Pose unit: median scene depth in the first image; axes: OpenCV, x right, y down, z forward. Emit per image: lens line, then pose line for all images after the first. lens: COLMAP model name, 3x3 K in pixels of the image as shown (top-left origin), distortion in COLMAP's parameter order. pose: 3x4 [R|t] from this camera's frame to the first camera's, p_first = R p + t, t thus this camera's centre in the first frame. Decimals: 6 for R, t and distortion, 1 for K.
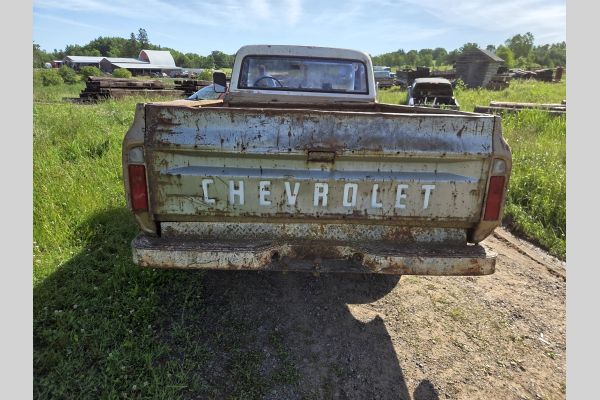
lens RADIAL K [[362.5, 0, 301.0], [0, 362.5, 195.9], [0, 0, 1]] dist [0.020747, -0.008241]
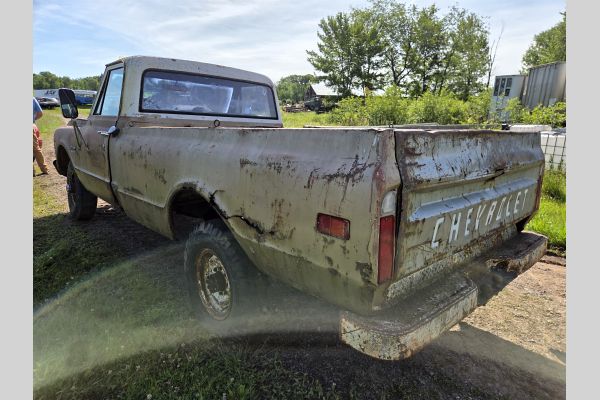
lens RADIAL K [[362.5, 0, 298.6], [0, 362.5, 202.7], [0, 0, 1]] dist [0.020747, -0.008241]
pose [[0.740322, -0.154749, 0.654199, -0.869335], [0.189631, 0.981697, 0.017622, -0.132109], [-0.644952, 0.111010, 0.756118, 0.497290]]
